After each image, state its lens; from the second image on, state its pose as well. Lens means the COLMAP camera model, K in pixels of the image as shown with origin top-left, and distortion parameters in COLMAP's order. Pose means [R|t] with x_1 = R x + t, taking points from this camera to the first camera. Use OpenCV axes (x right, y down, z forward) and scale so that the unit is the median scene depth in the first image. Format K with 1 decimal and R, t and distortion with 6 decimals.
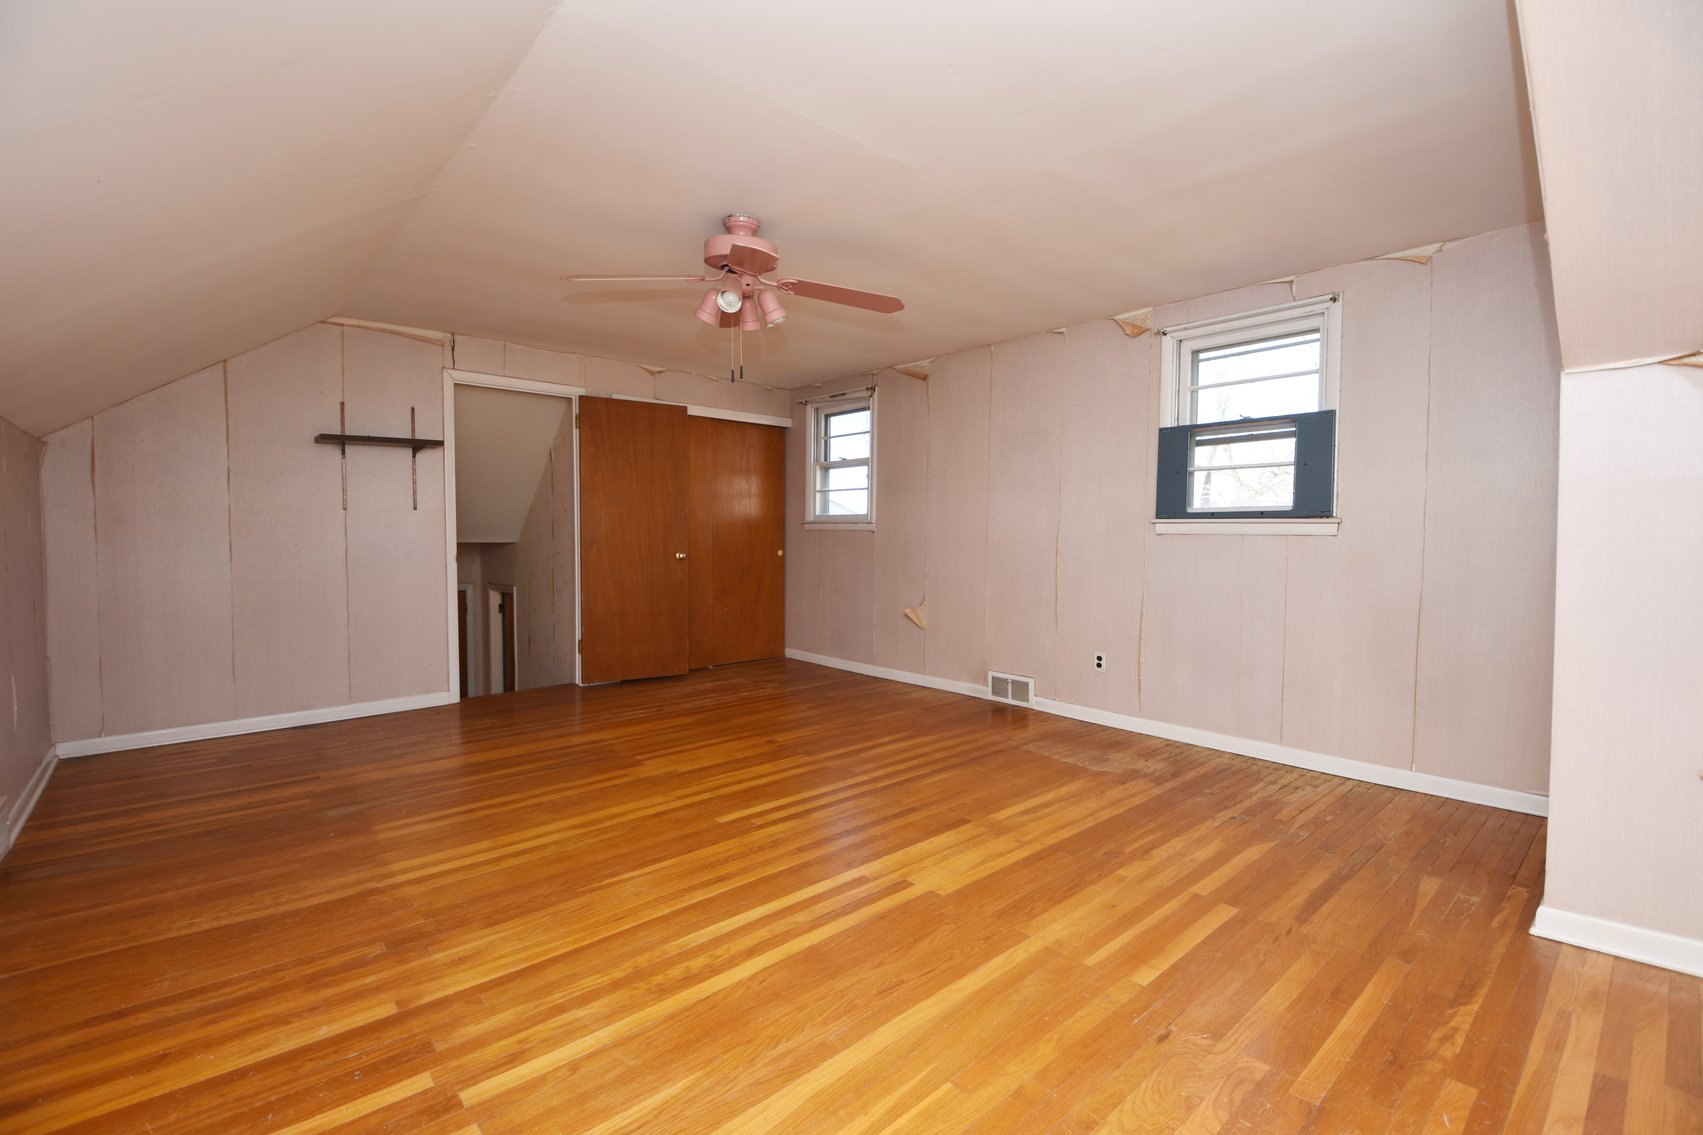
lens RADIAL K [[749.5, 0, 847.9], [0, 749.5, 572.2], [0, 0, 1]] dist [0.019985, -0.022082]
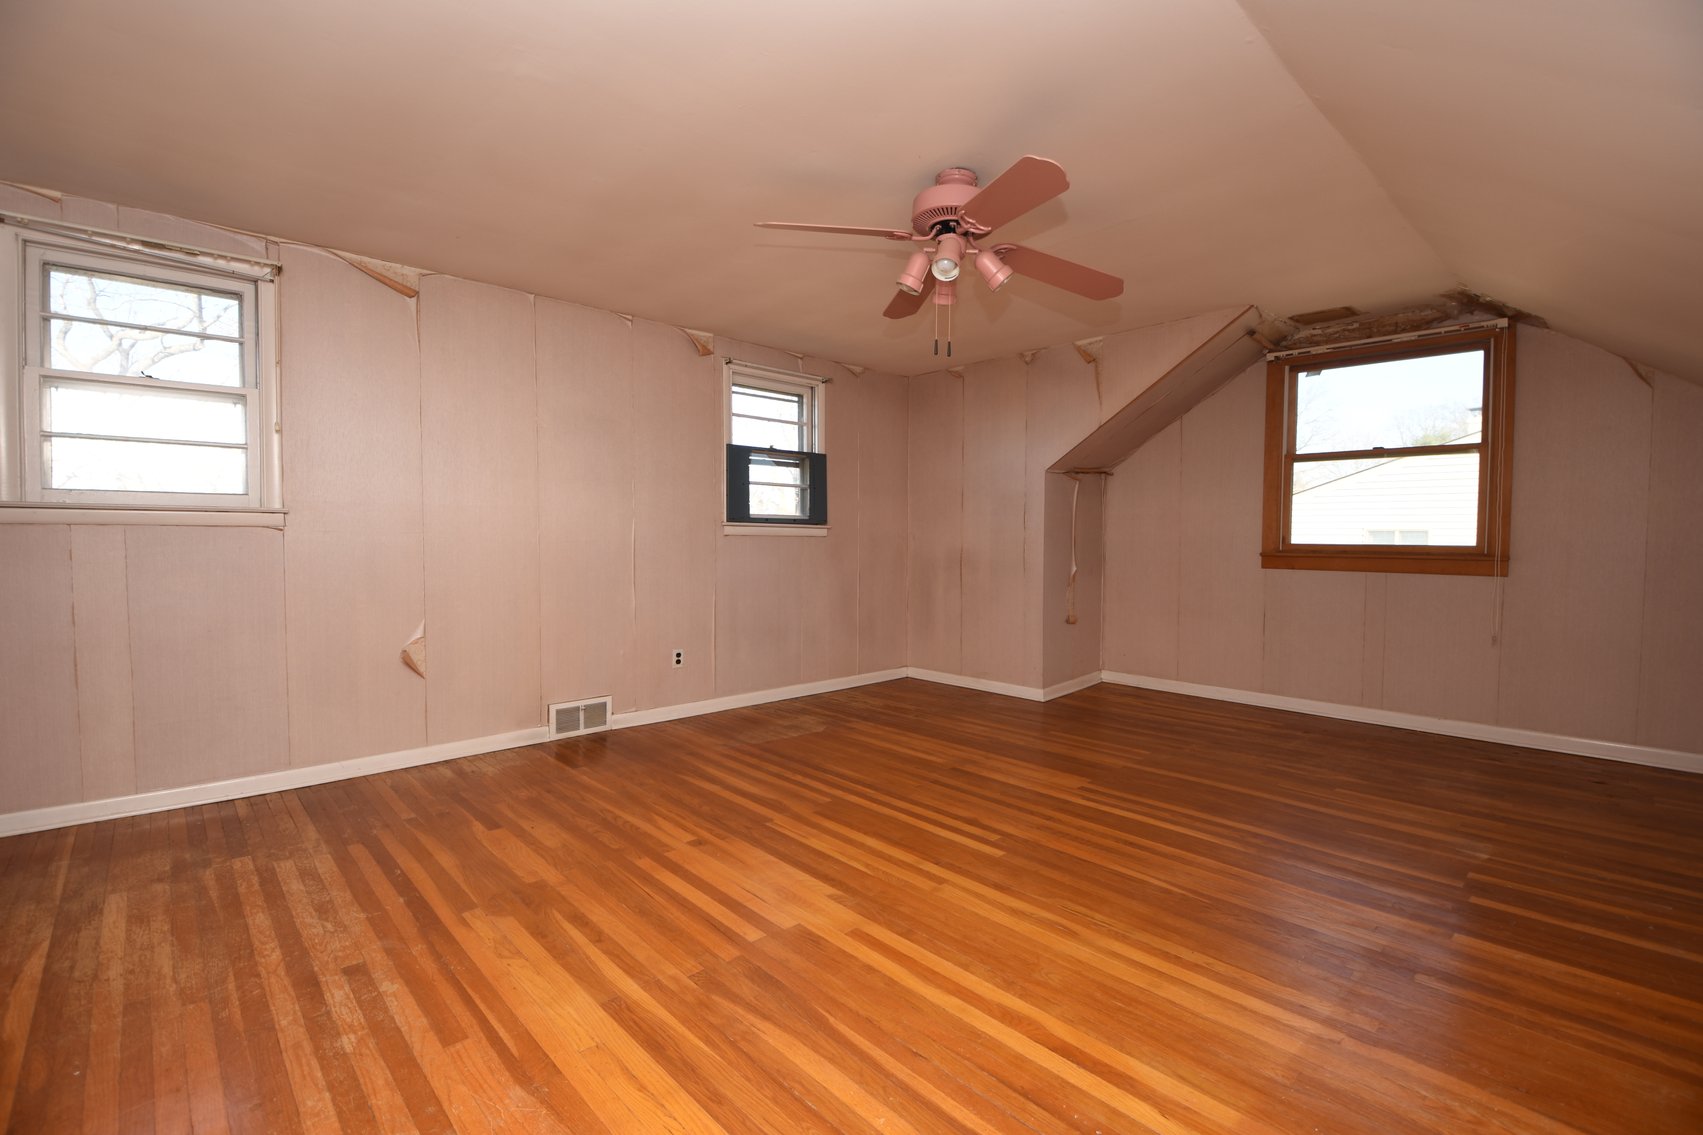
lens RADIAL K [[749.5, 0, 847.9], [0, 749.5, 572.2], [0, 0, 1]] dist [0.019985, -0.022082]
pose [[-0.027584, -0.050061, 0.998365, -0.857500], [0.046361, 0.997606, 0.051304, -0.050735], [-0.998544, 0.047700, -0.025198, 0.971281]]
